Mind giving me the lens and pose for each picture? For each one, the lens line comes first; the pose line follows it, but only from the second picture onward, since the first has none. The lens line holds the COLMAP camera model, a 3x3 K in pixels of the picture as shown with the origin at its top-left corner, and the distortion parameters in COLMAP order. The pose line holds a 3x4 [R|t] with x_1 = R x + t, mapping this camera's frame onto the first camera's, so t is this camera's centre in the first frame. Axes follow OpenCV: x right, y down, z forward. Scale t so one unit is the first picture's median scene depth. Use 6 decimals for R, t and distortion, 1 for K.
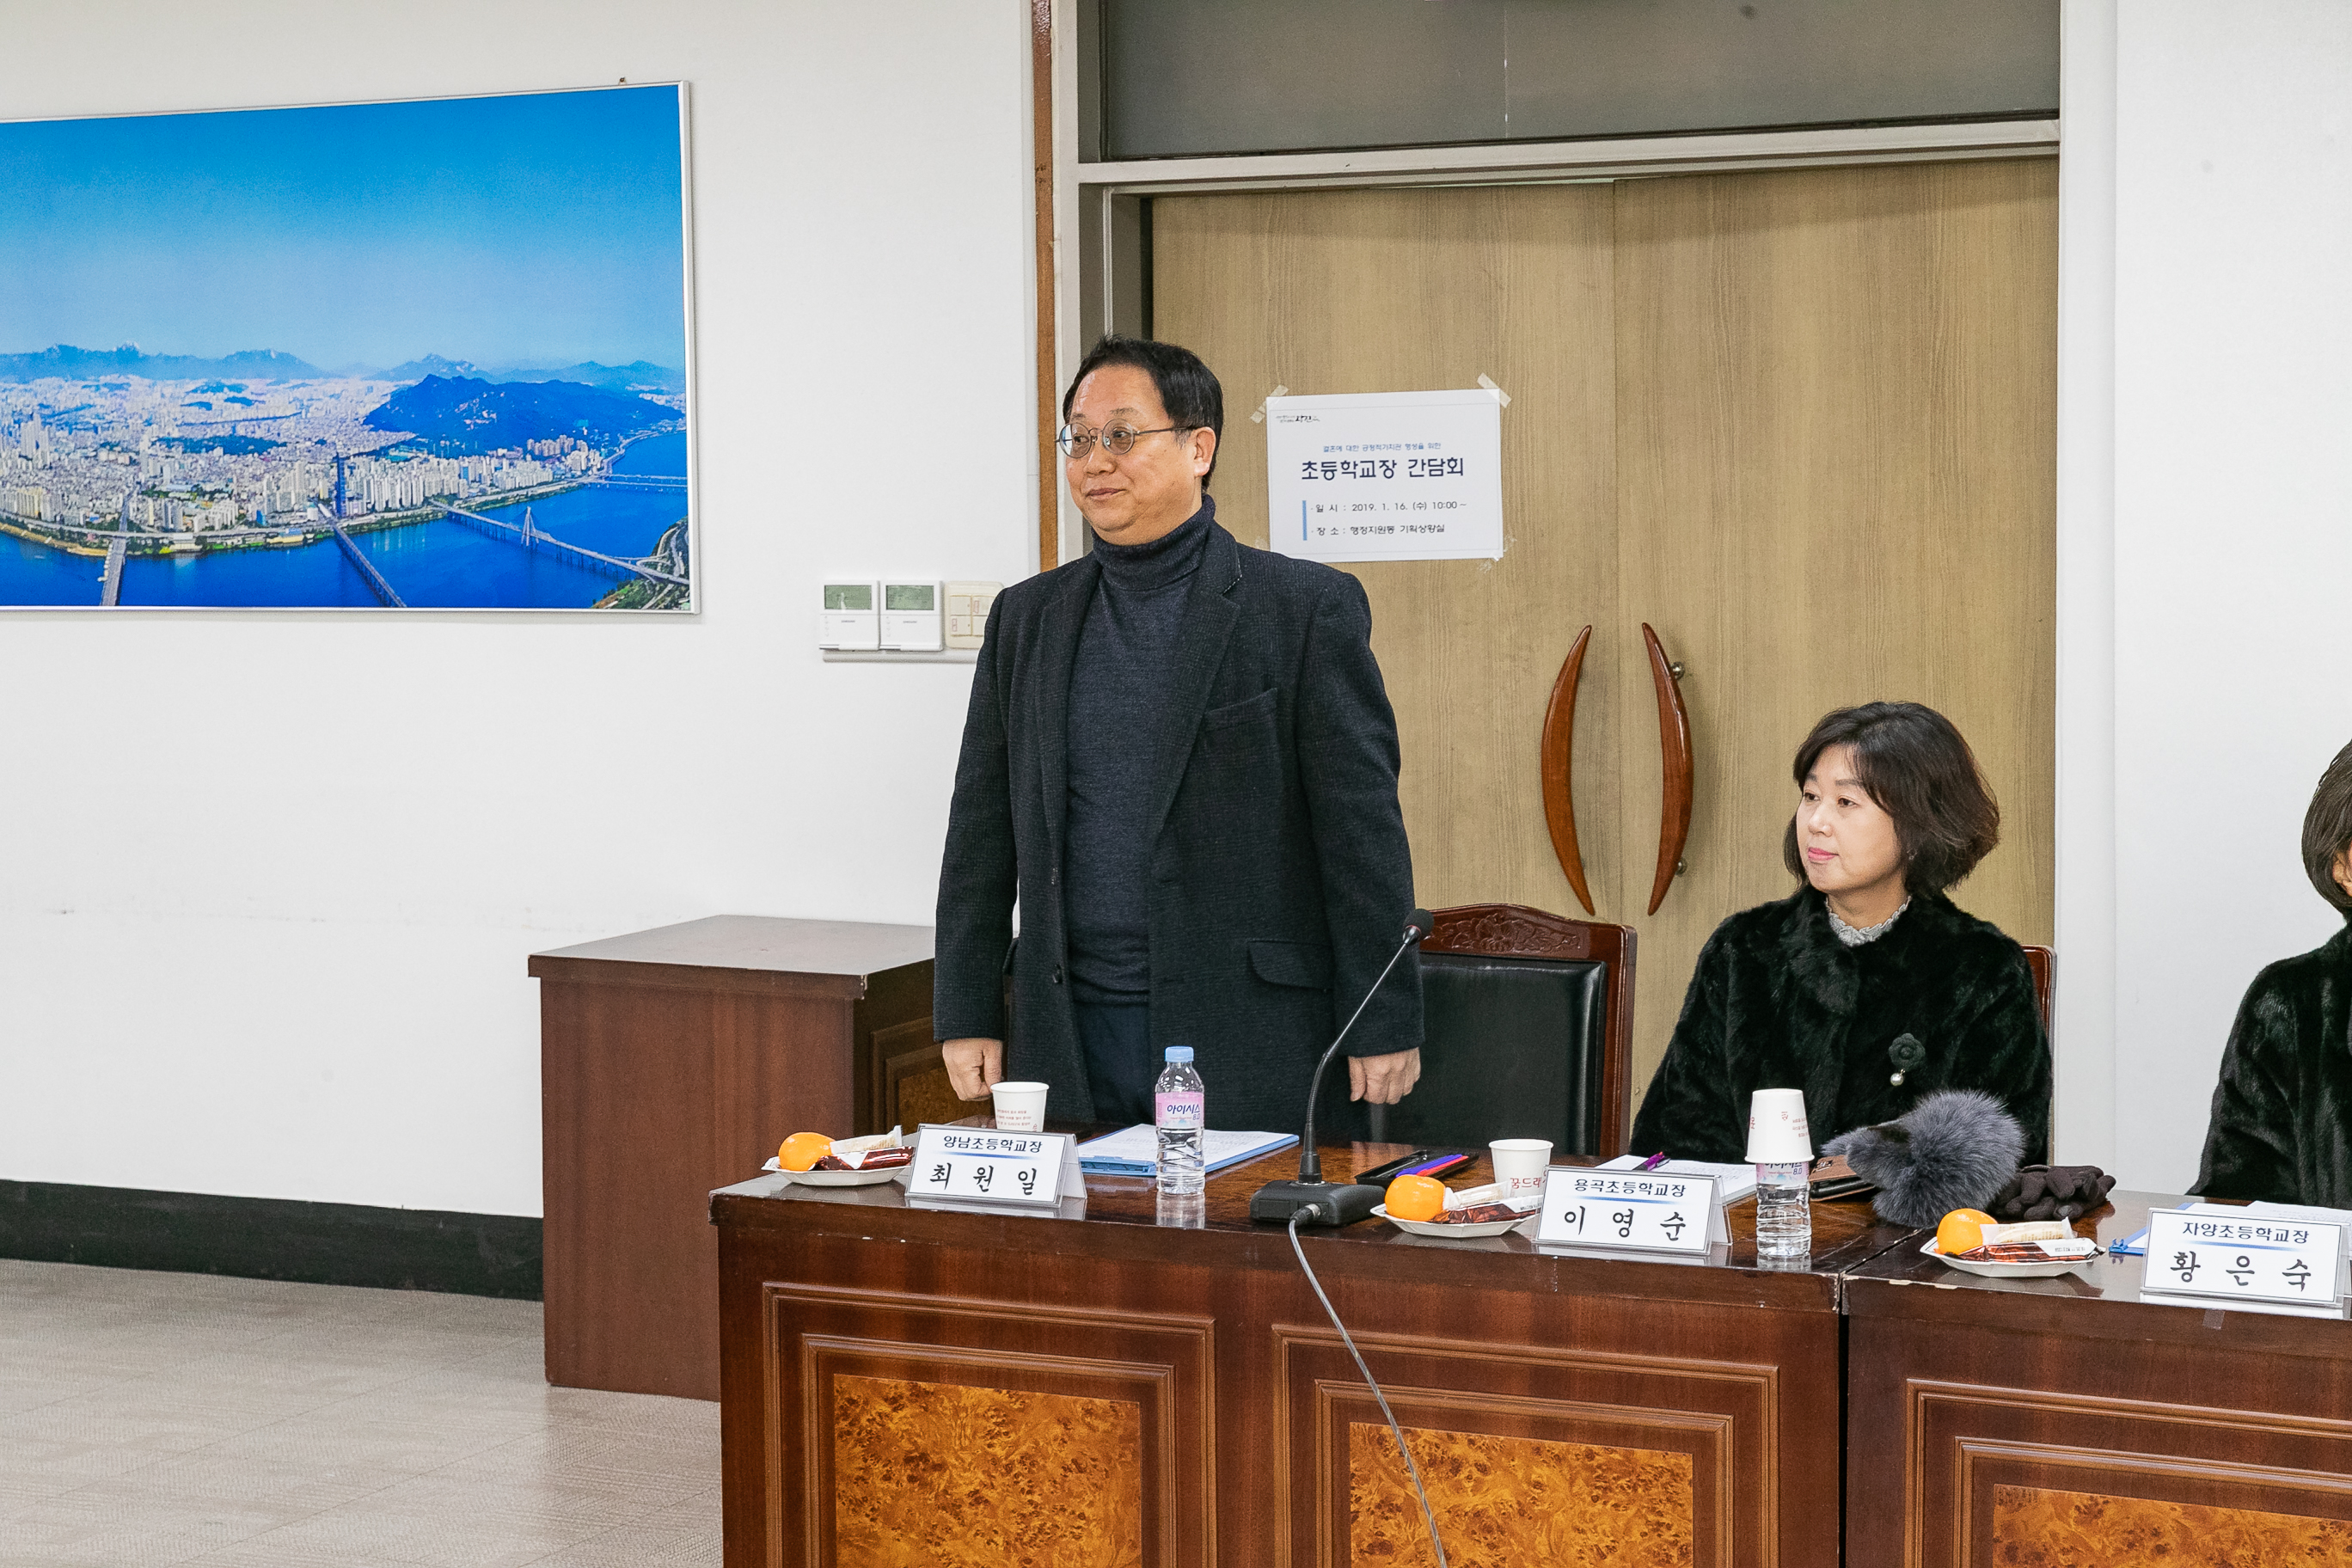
lens RADIAL K [[4543.9, 0, 1151.0], [0, 4543.9, 781.4], [0, 0, 1]] dist [0.029540, 0.000000]
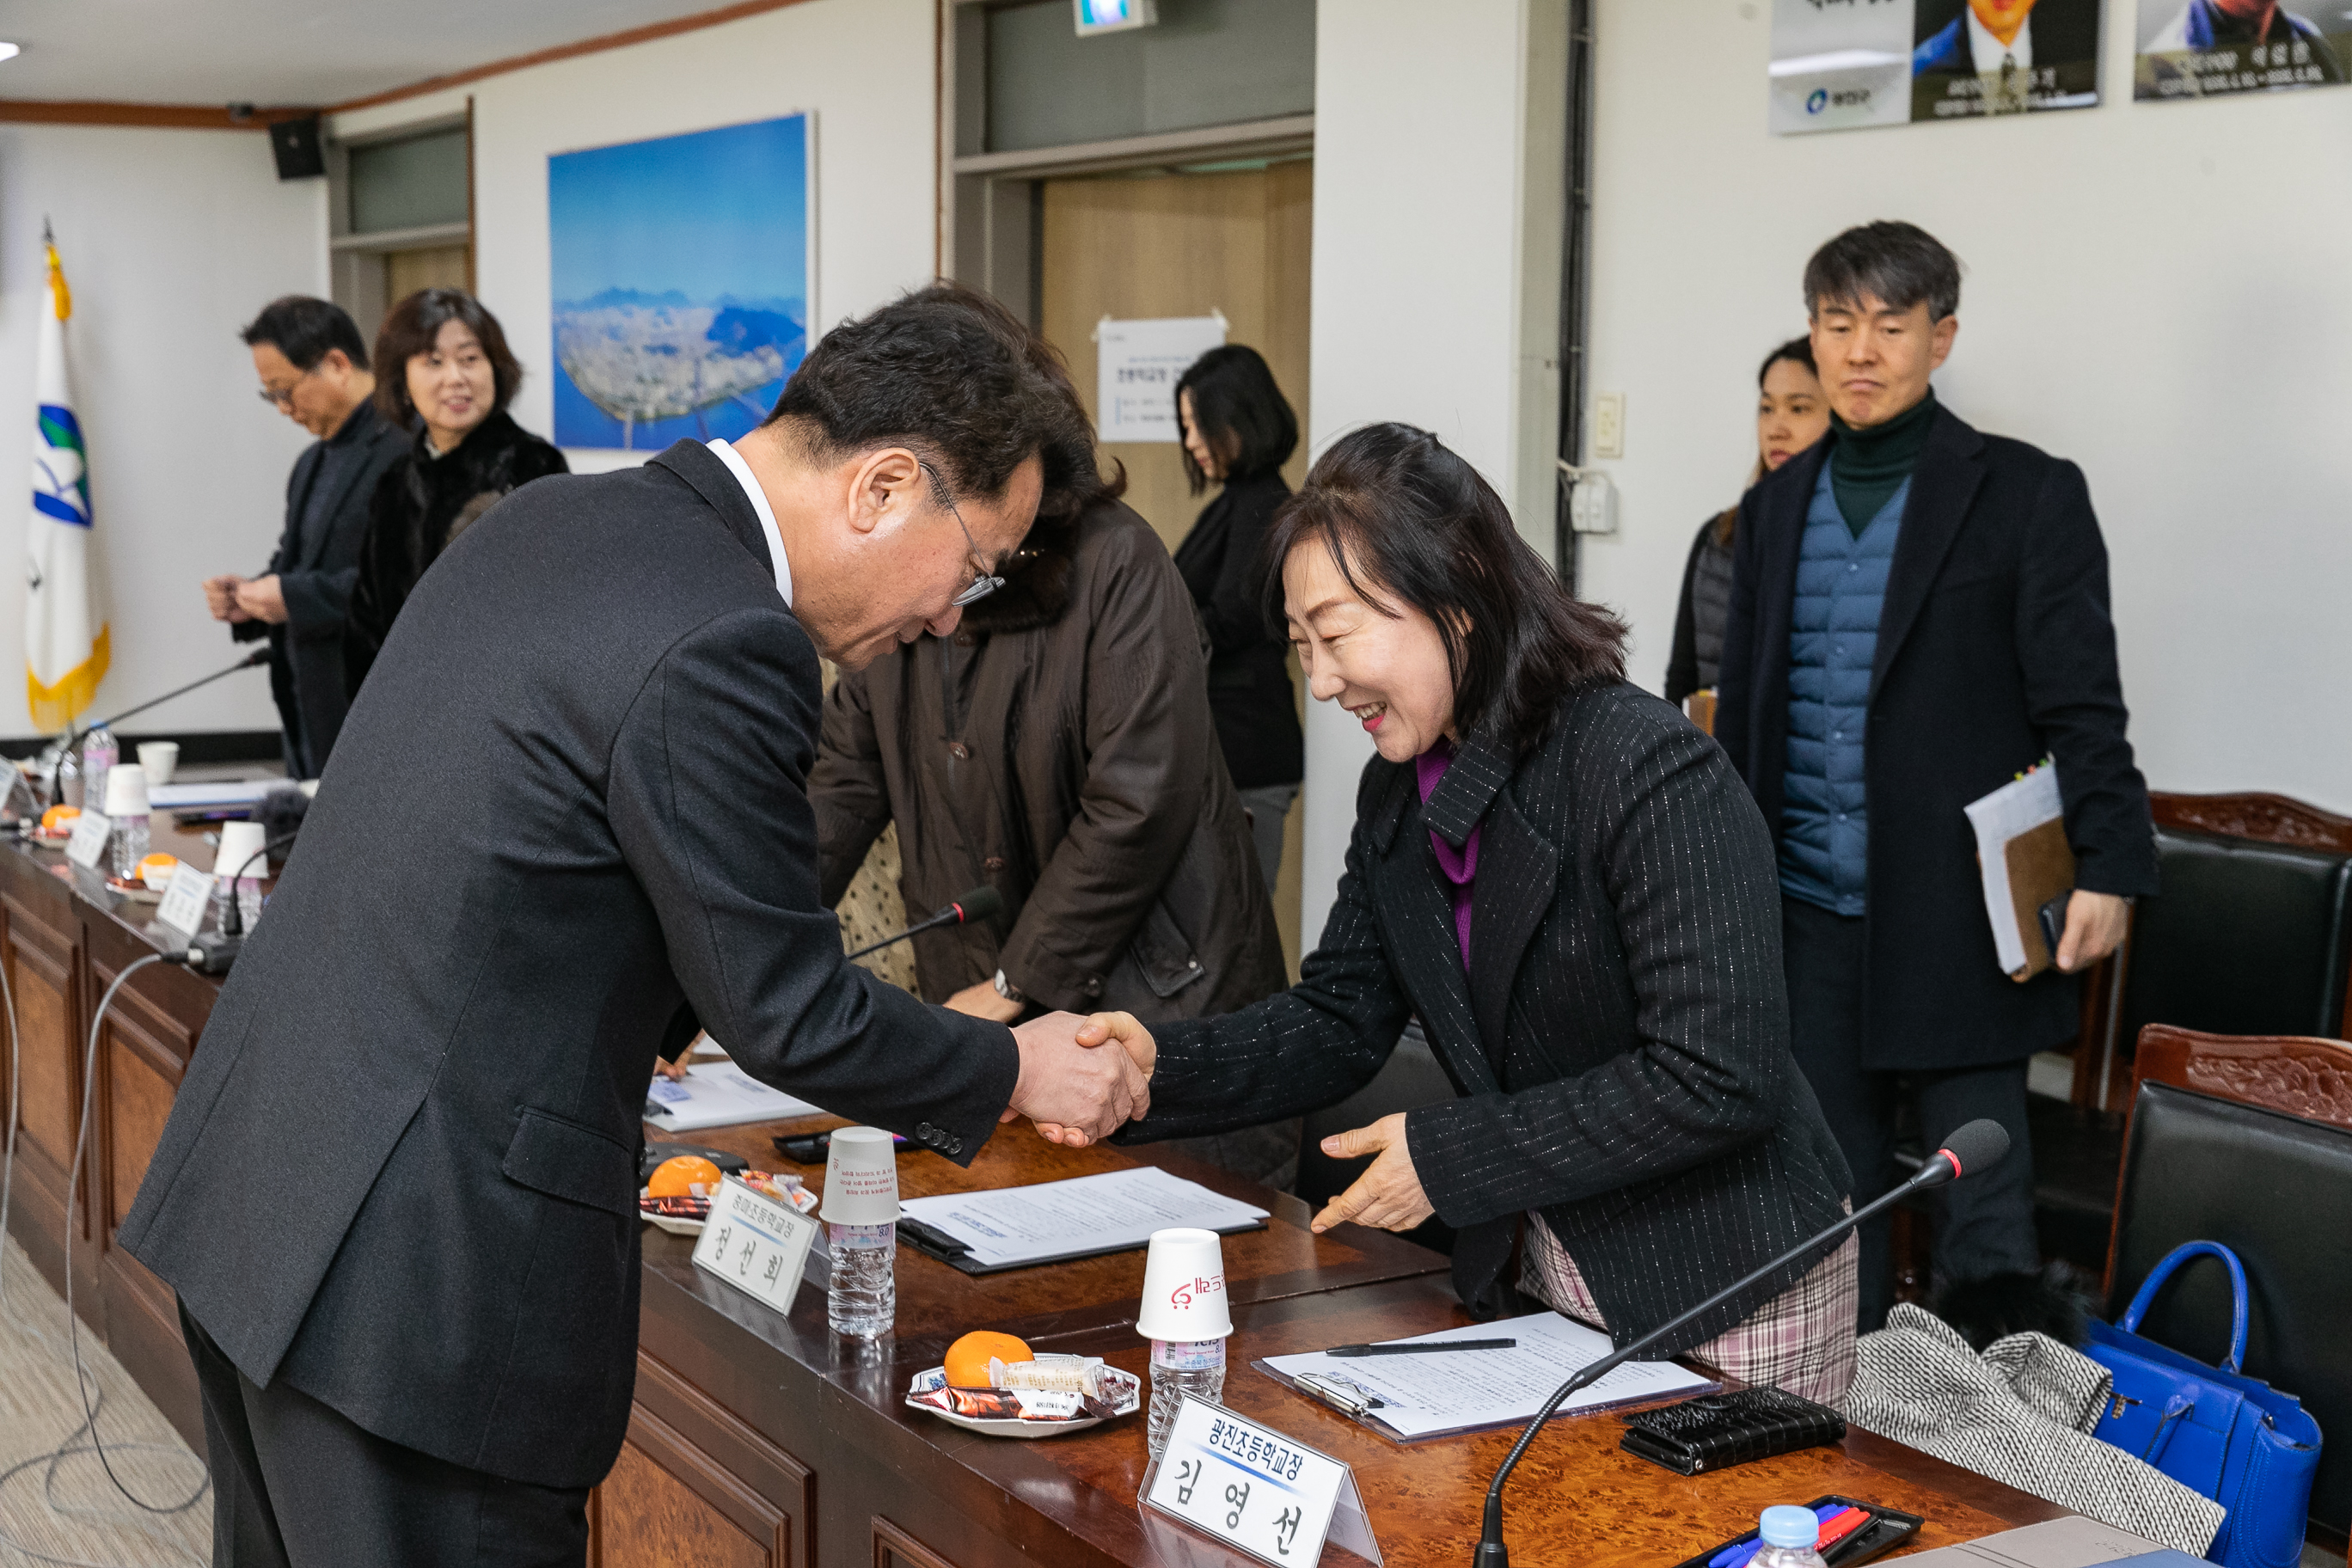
lens RADIAL K [[3149.5, 0, 1178.4], [0, 3149.5, 787.1], [0, 0, 1]] dist [0.017027, 0.000000]
pose [[0.849685, 0.077754, -0.521527, 0.553713], [-0.042100, 0.995914, 0.079889, -0.017845], [0.525608, -0.045924, 0.849487, 0.156070]]
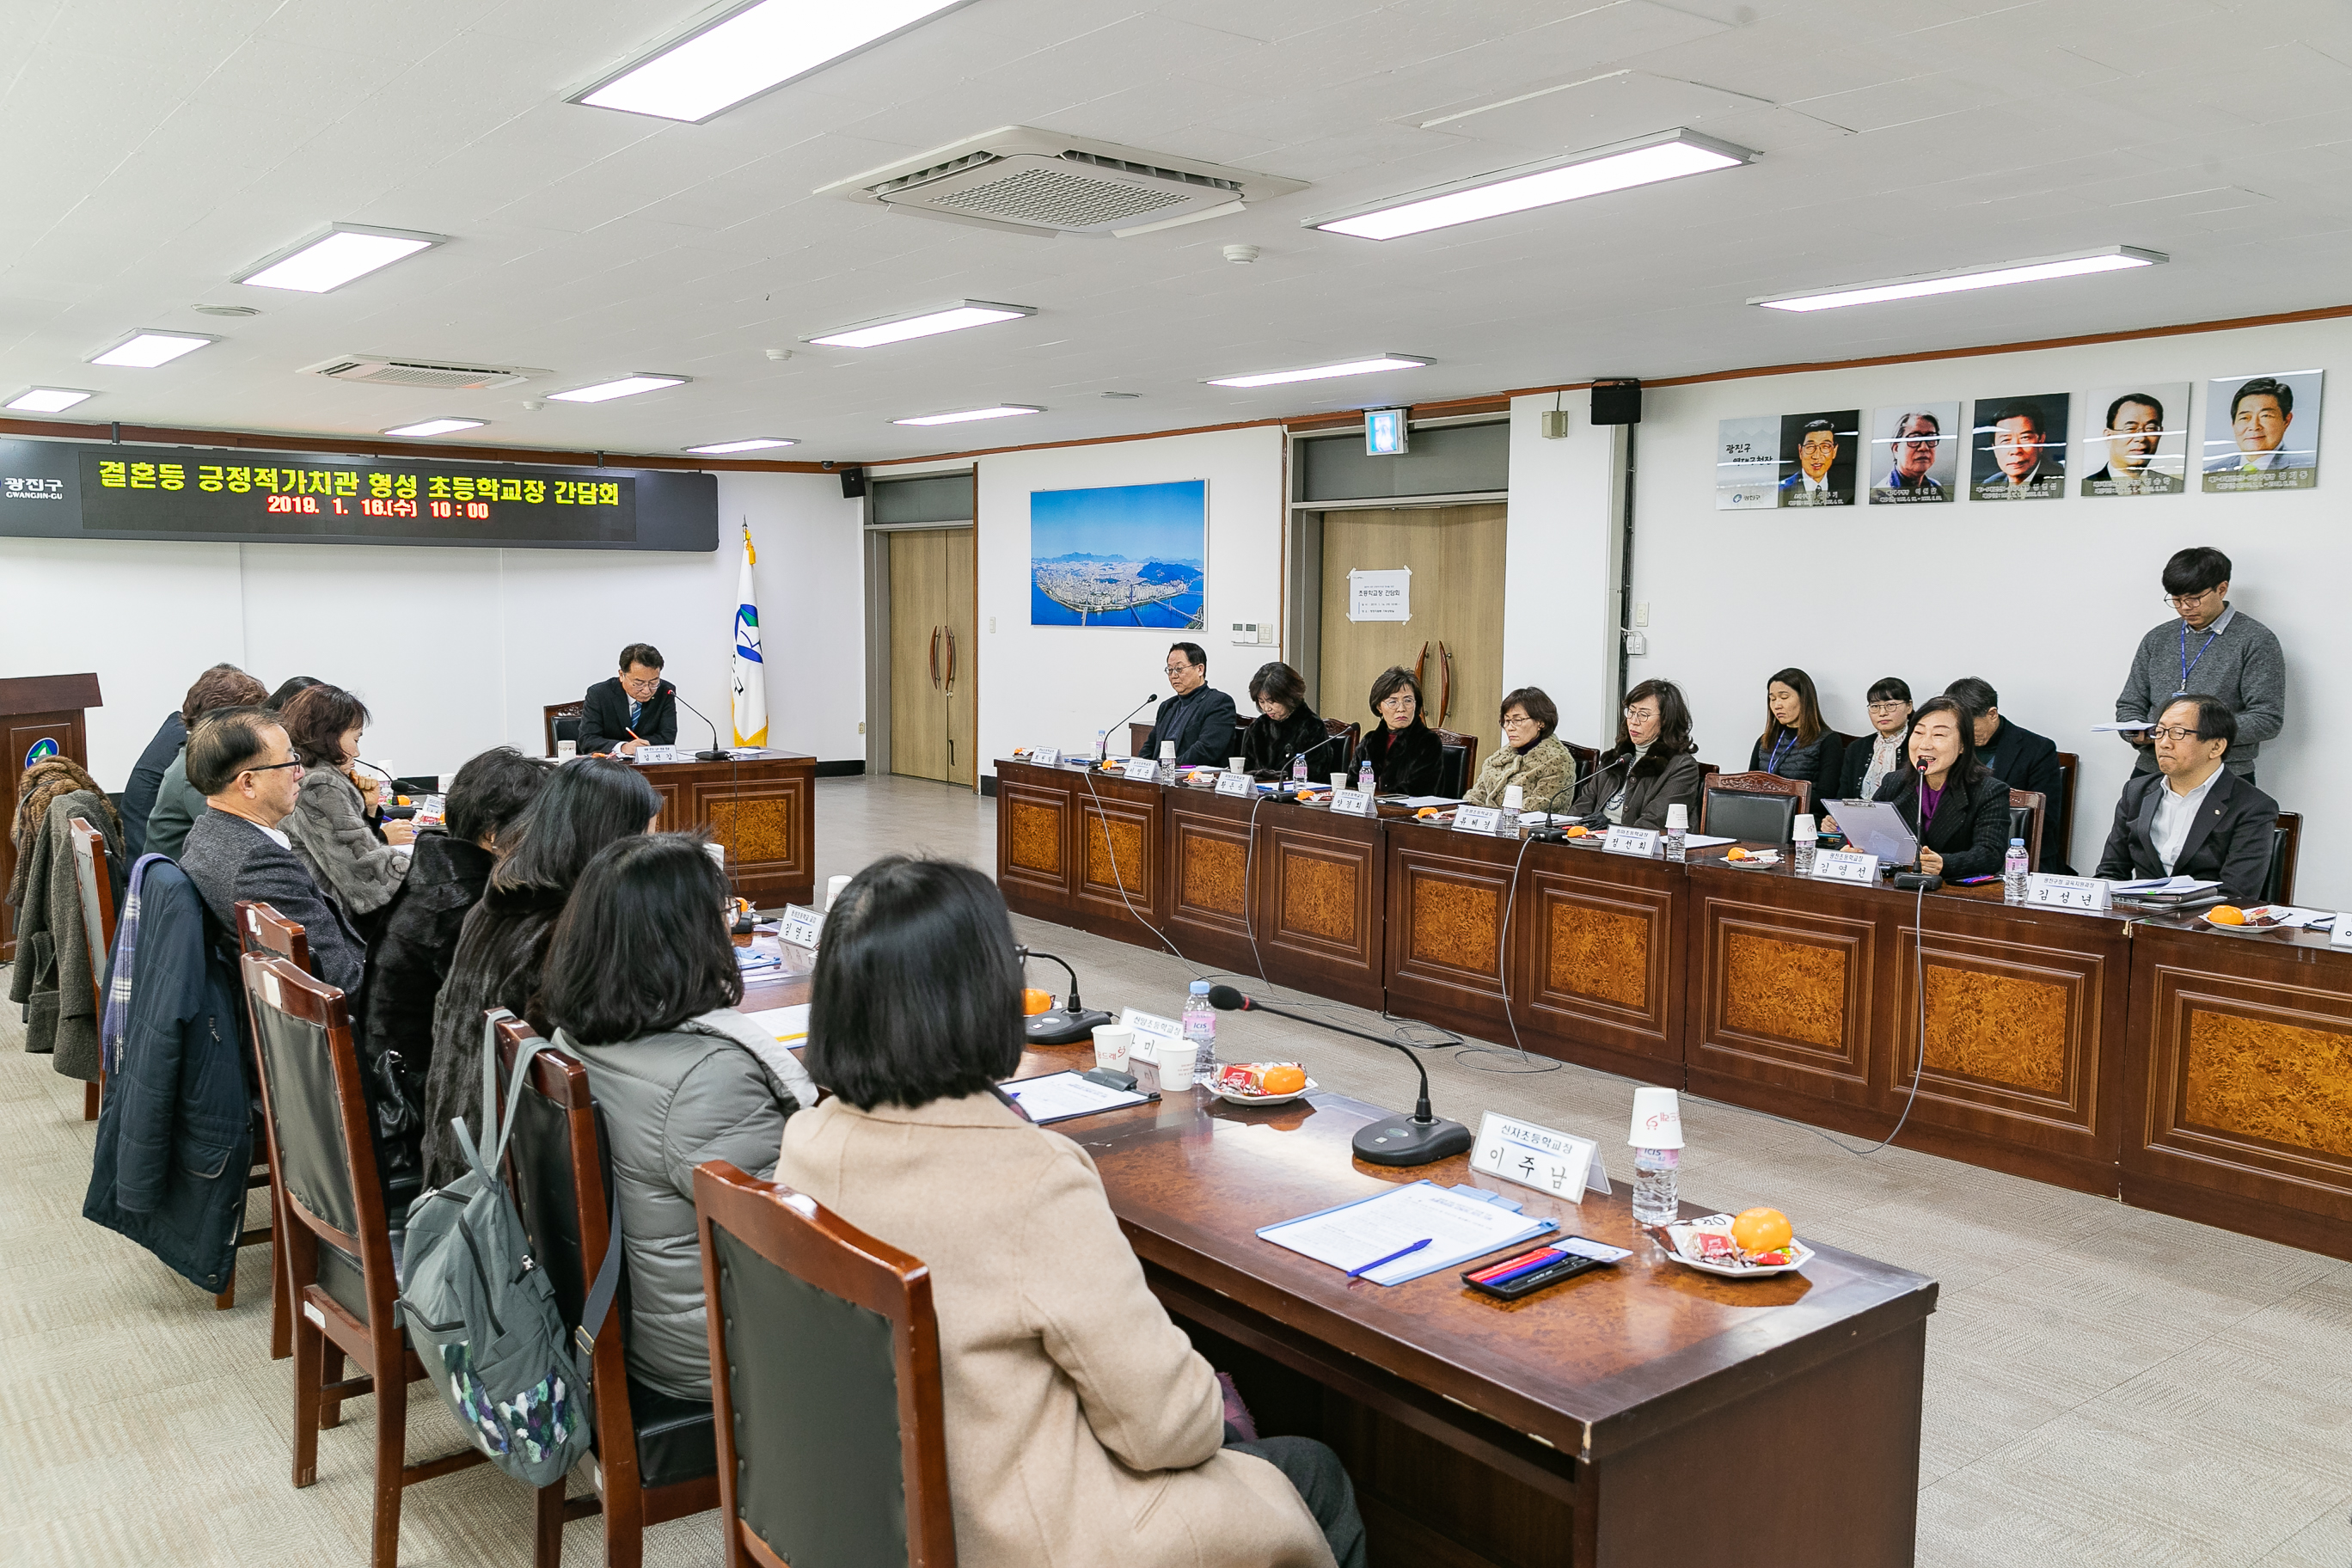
lens RADIAL K [[1876.2, 0, 1181.3], [0, 1876.2, 804.3], [0, 0, 1]] dist [0.027581, -0.003217]
pose [[0.905876, 0.058879, -0.419431, 0.491504], [-0.034988, 0.997308, 0.064433, 0.004025], [0.422096, -0.043693, 0.905498, -0.326953]]
